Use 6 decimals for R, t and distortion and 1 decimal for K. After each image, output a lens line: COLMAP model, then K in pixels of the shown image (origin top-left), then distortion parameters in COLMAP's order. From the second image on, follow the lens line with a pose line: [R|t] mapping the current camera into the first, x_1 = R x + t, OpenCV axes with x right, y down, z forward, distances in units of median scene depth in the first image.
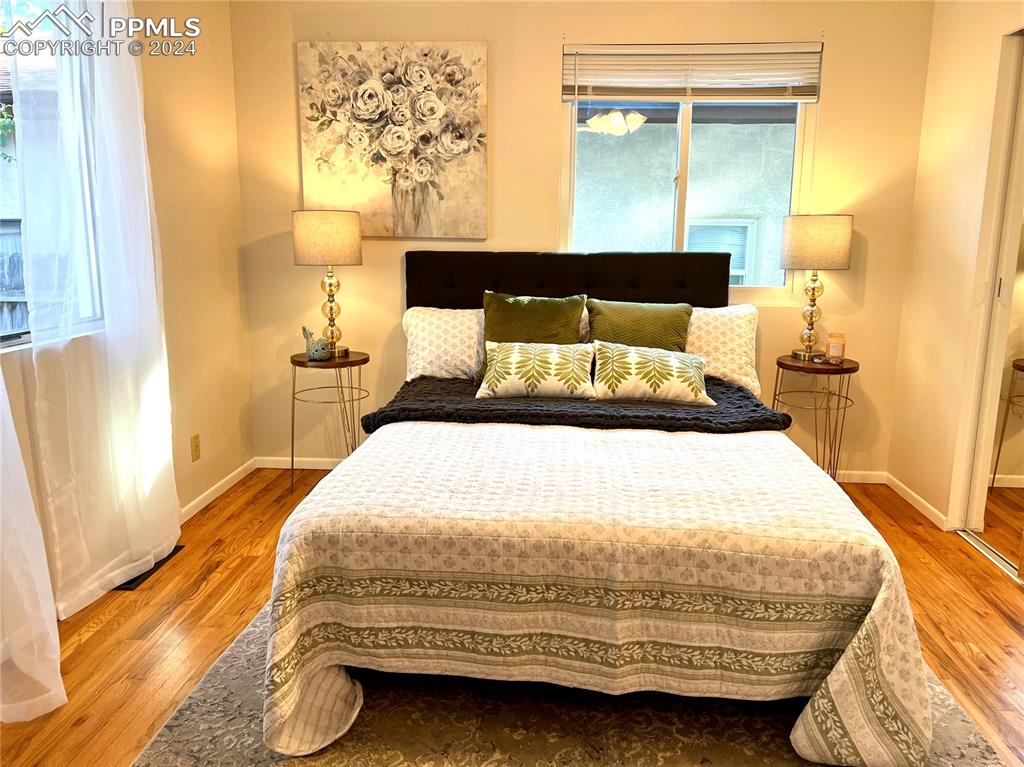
lens RADIAL K [[760.5, 0, 525.9], [0, 760.5, 382.9], [0, 0, 1]] dist [0.069640, -0.130259]
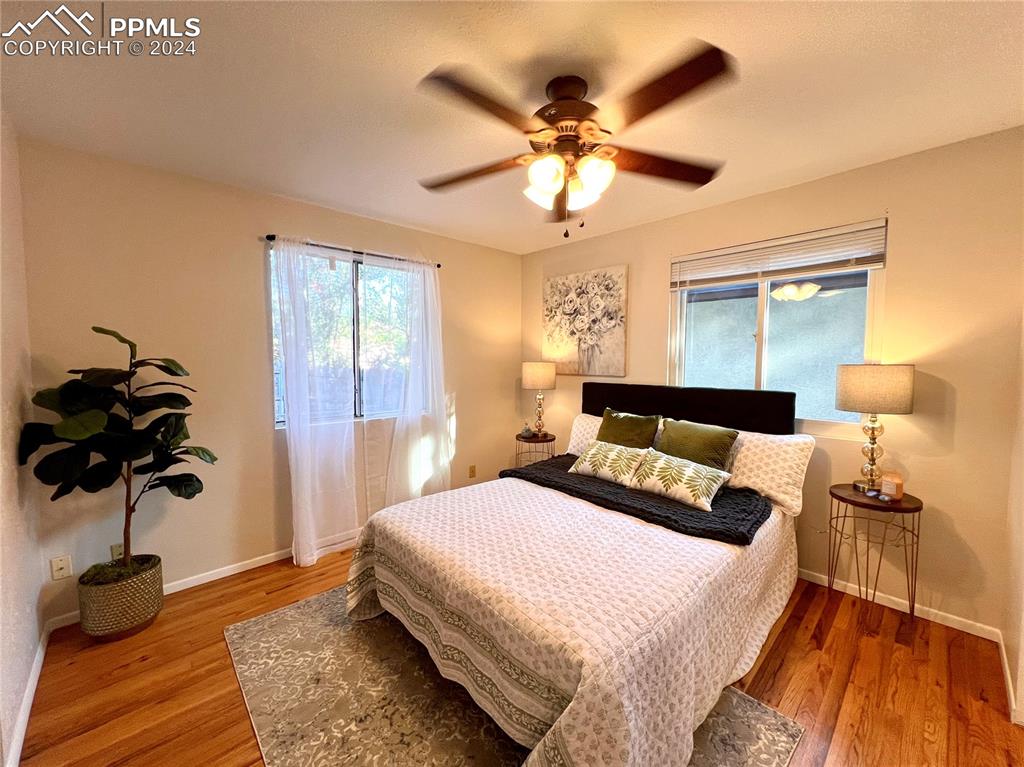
lens RADIAL K [[410.5, 0, 512.0], [0, 410.5, 383.5], [0, 0, 1]] dist [-0.001698, 0.000393]
pose [[0.725595, 0.033388, -0.687311, 0.397232], [-0.126236, 0.988330, -0.085256, -0.069435], [0.676444, 0.148625, 0.721342, 0.201265]]
